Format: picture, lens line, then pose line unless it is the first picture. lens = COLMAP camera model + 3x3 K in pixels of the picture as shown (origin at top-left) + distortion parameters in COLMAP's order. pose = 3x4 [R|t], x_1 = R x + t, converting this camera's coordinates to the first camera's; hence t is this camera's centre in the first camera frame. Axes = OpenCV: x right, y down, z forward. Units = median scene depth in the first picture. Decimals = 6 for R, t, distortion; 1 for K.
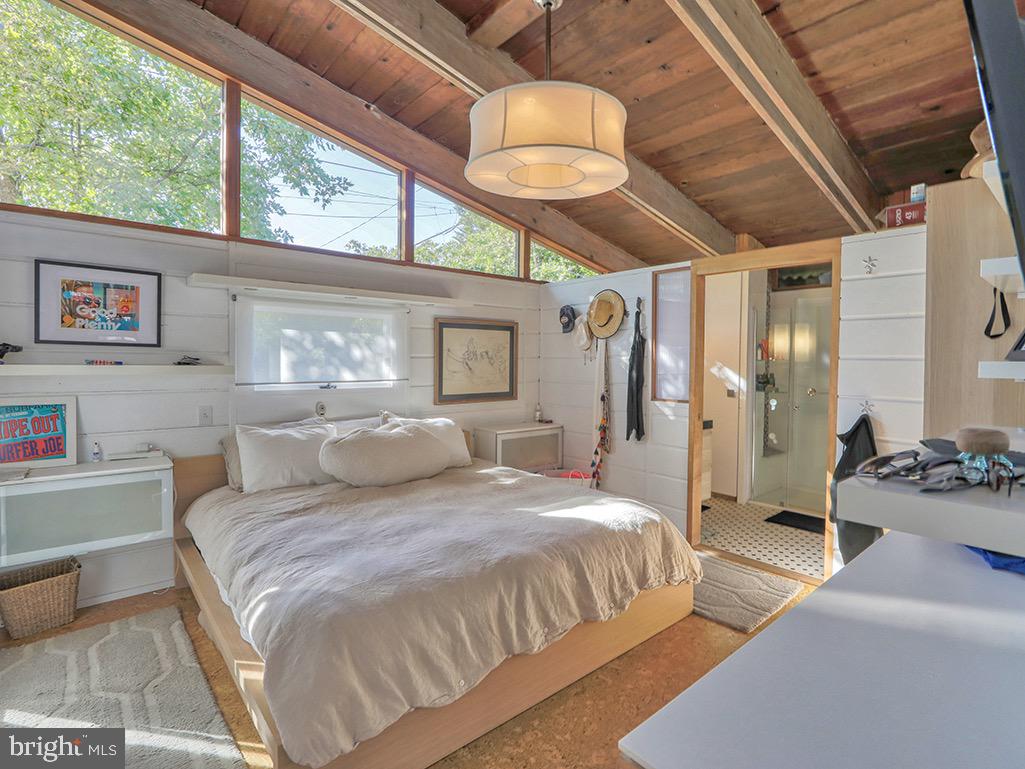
lens RADIAL K [[485.8, 0, 521.3], [0, 485.8, 364.7], [0, 0, 1]] dist [-0.013114, 0.002441]
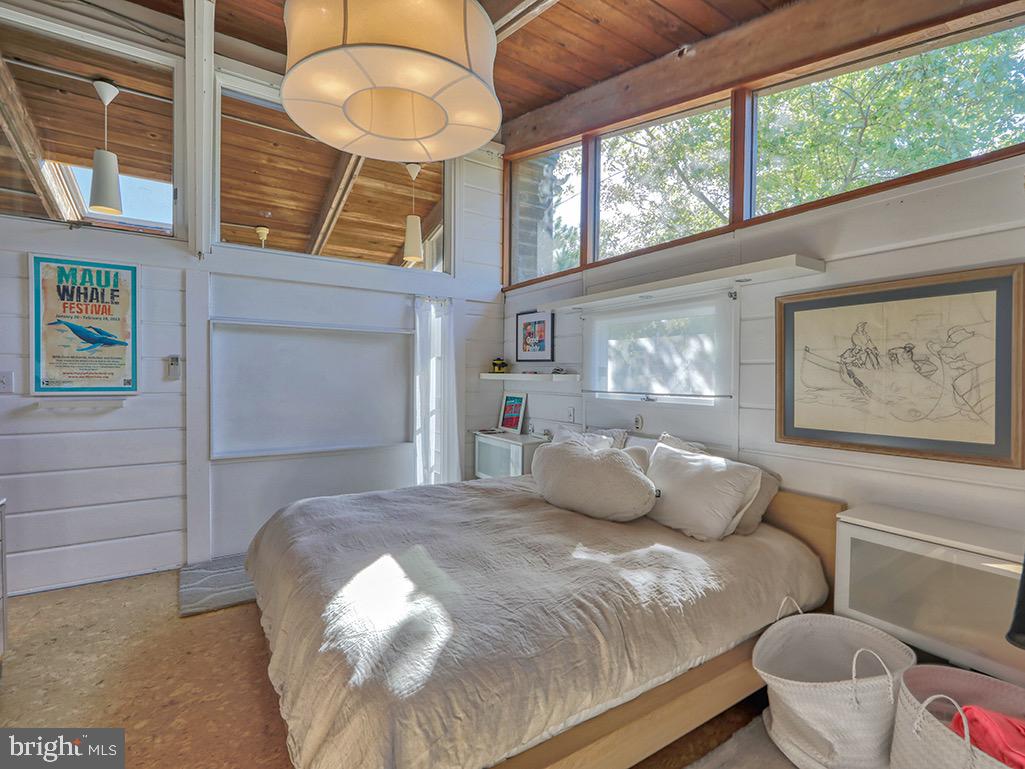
lens RADIAL K [[485.8, 0, 518.9], [0, 485.8, 382.3], [0, 0, 1]] dist [-0.013114, 0.002441]
pose [[-0.106561, -0.000106, -0.994306, 0.511631], [-0.025358, 0.999675, 0.002611, 0.017353], [0.993983, 0.025491, -0.106529, 0.837563]]
